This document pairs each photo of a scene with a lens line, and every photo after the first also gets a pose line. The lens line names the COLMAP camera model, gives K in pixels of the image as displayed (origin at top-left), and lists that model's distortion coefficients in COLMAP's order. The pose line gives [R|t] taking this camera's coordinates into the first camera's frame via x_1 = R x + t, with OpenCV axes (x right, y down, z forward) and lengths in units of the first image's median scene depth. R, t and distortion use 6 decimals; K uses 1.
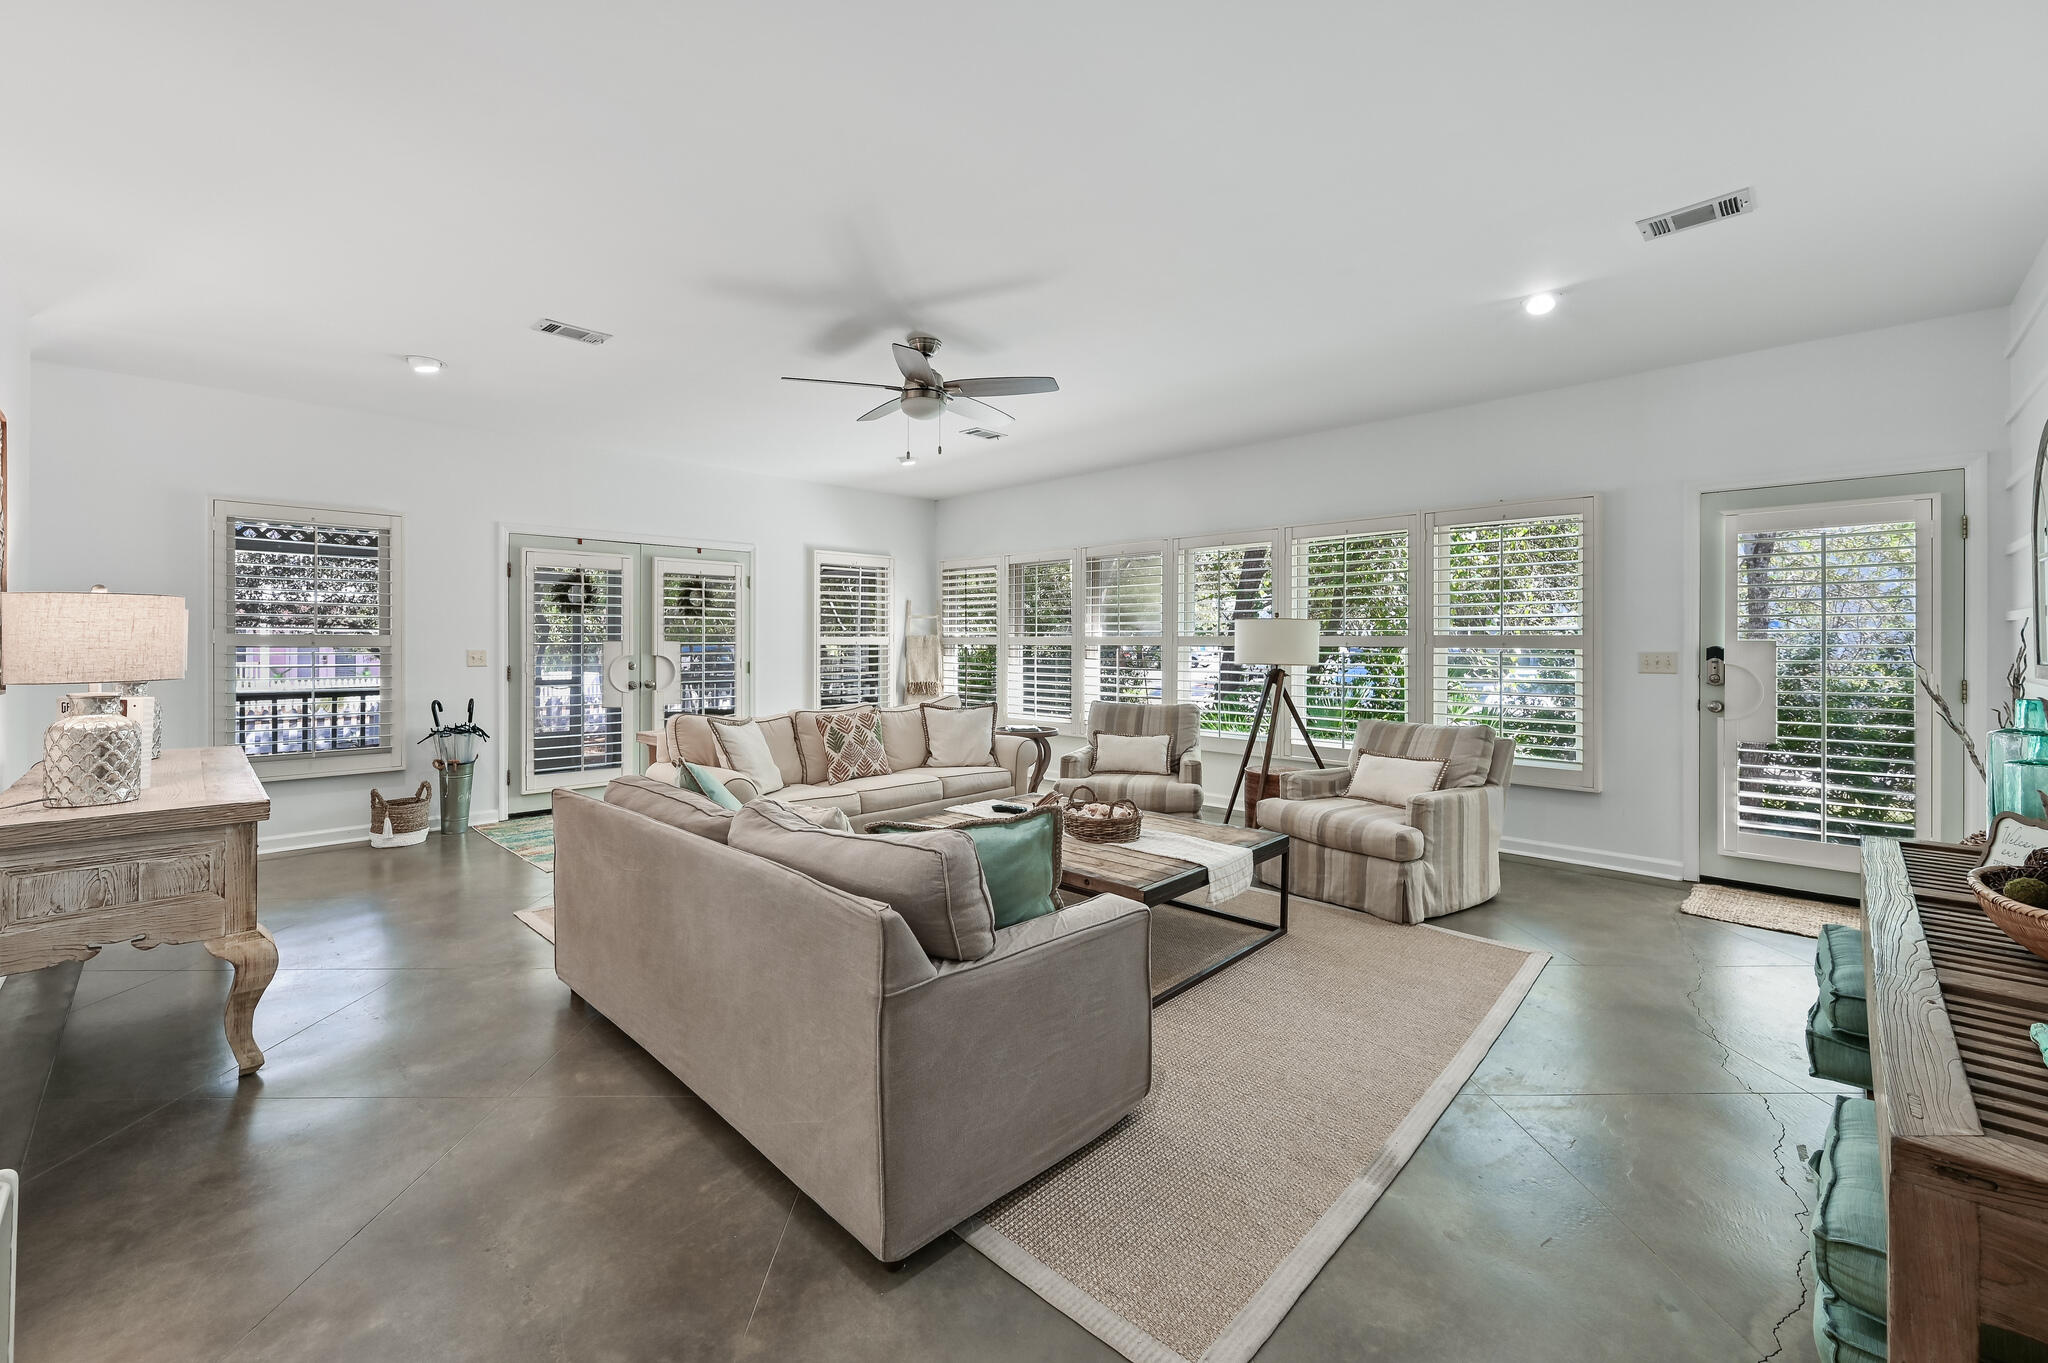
lens RADIAL K [[817.2, 0, 998.8], [0, 817.2, 650.9], [0, 0, 1]] dist [0.001675, 0.000079]
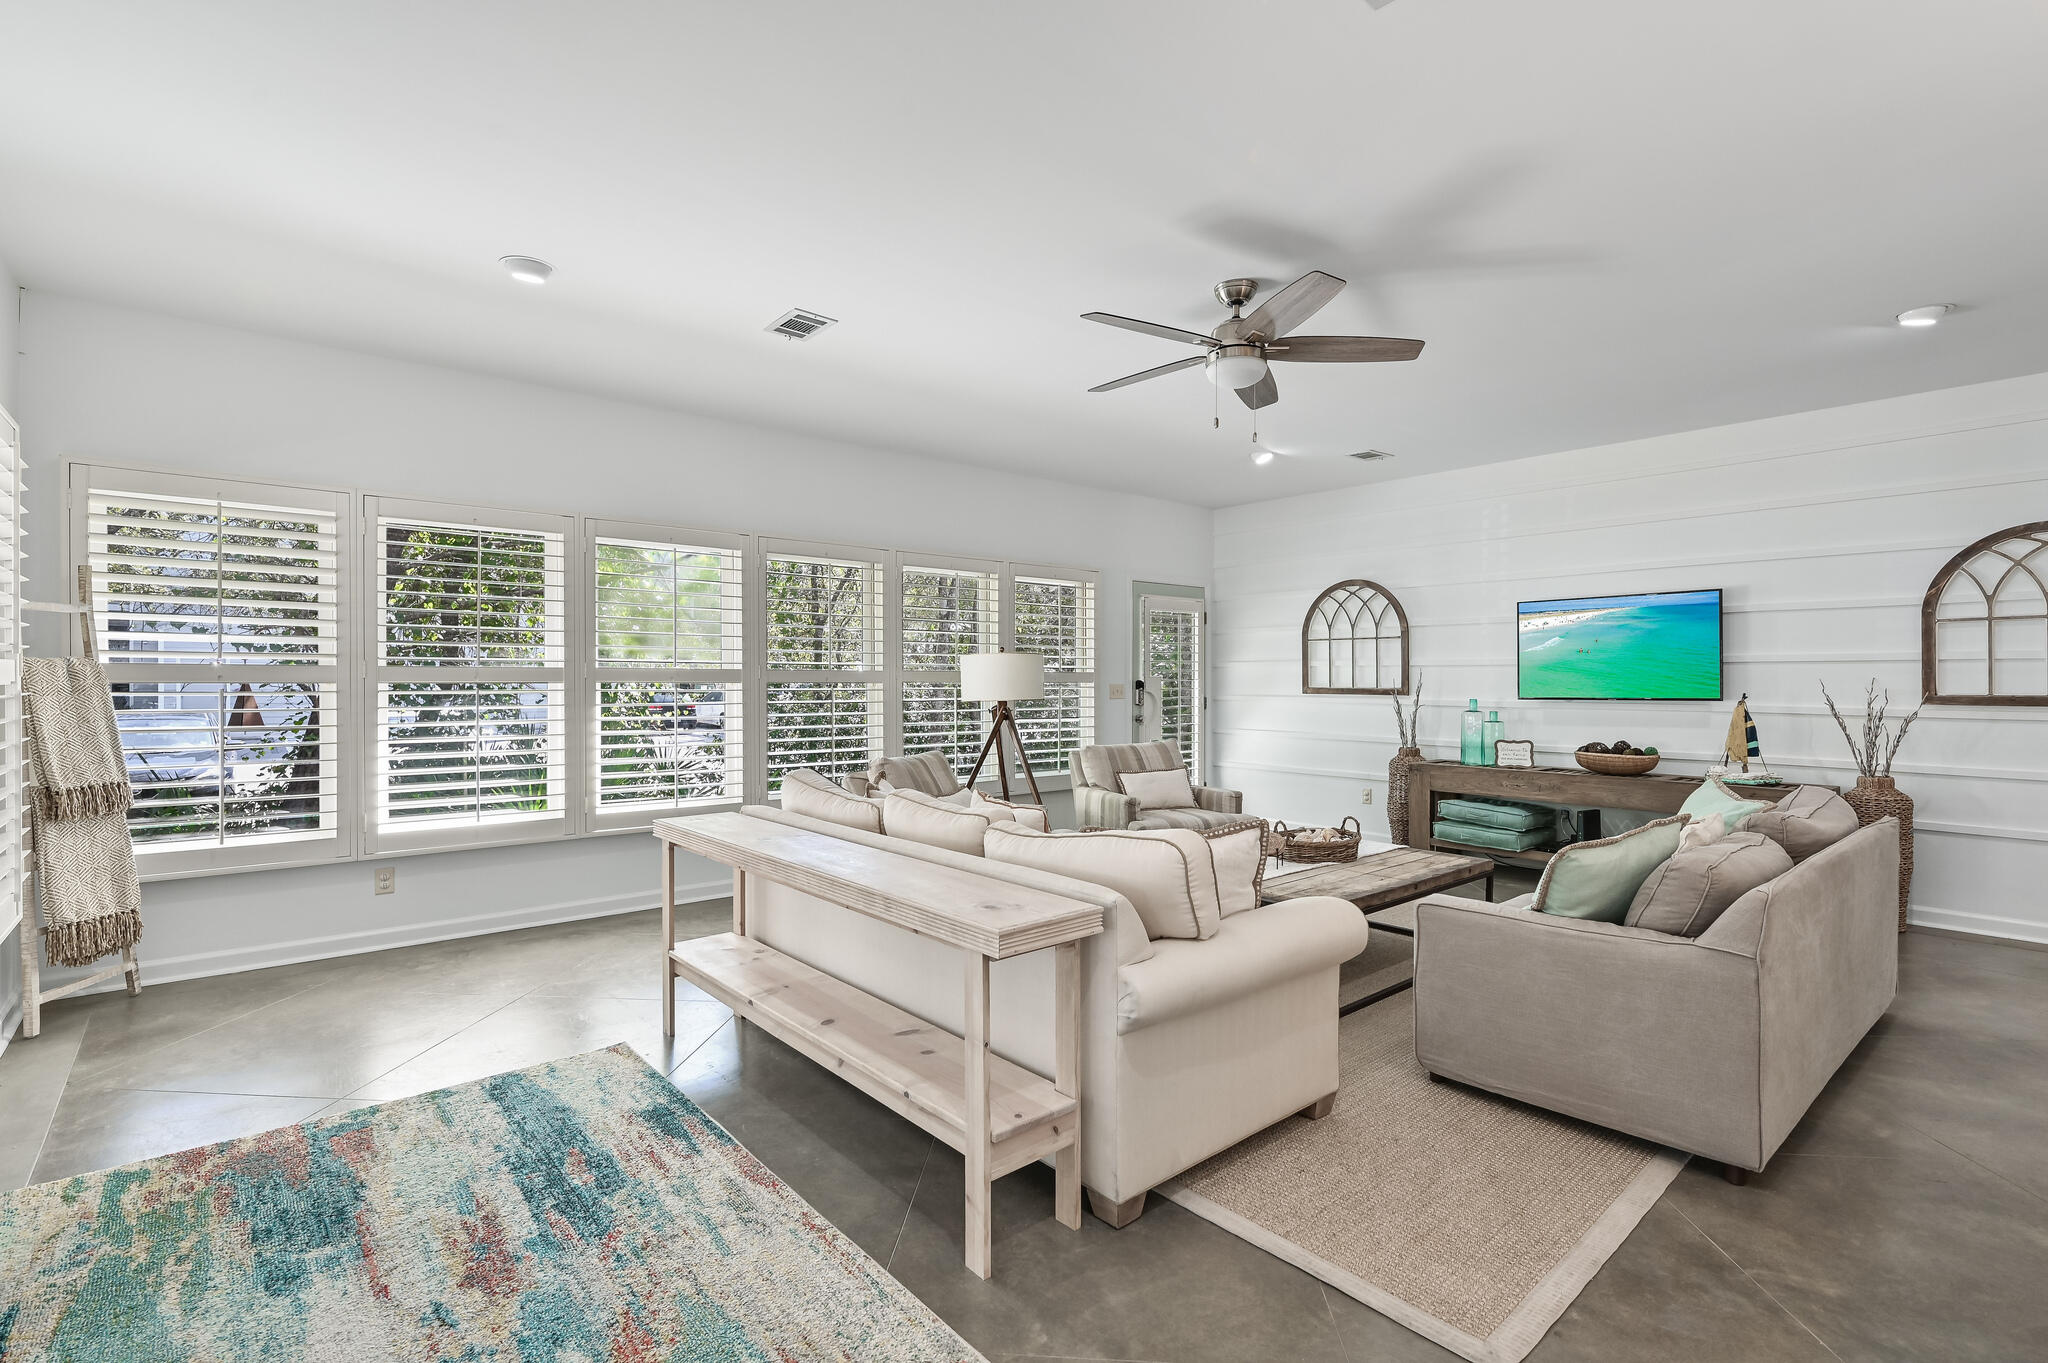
lens RADIAL K [[934.2, 0, 1008.5], [0, 934.2, 684.1], [0, 0, 1]] dist [0.001689, 0.000514]
pose [[0.087945, -0.009085, 0.996084, -0.878633], [0.011285, 0.999903, 0.008124, -0.014933], [-0.996061, 0.010526, 0.088039, 1.029173]]
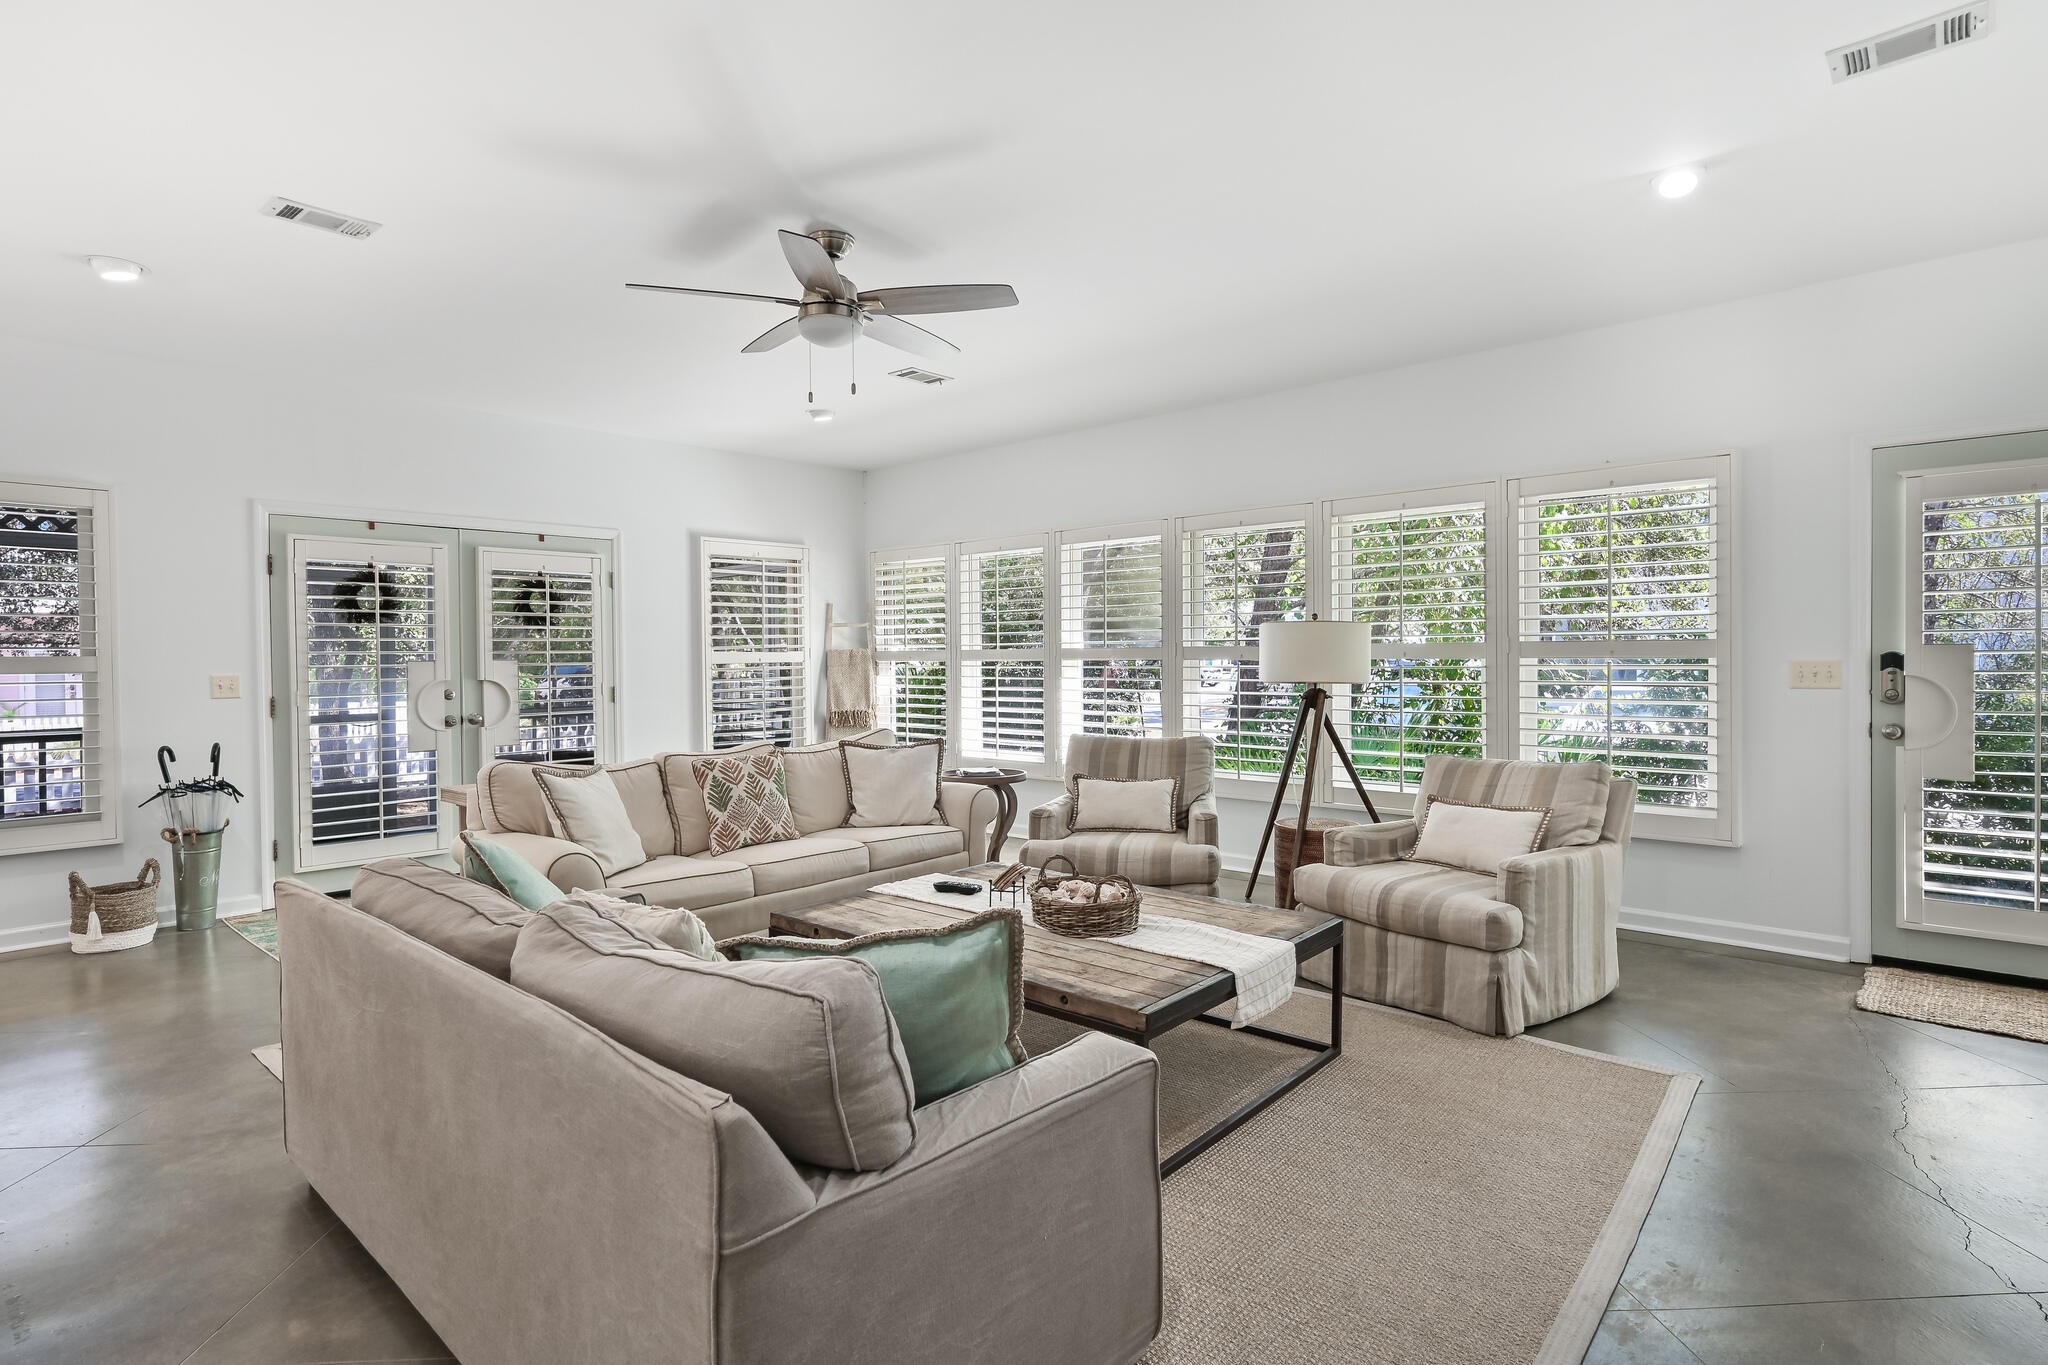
lens RADIAL K [[1018.7, 0, 1017.8], [0, 1018.7, 666.7], [0, 0, 1]] dist [-0.000607, 0.000863]
pose [[0.998139, -0.011459, 0.059898, 0.015271], [0.011541, 0.999933, -0.001023, -0.000340], [-0.059883, 0.001713, 0.998204, 0.106306]]
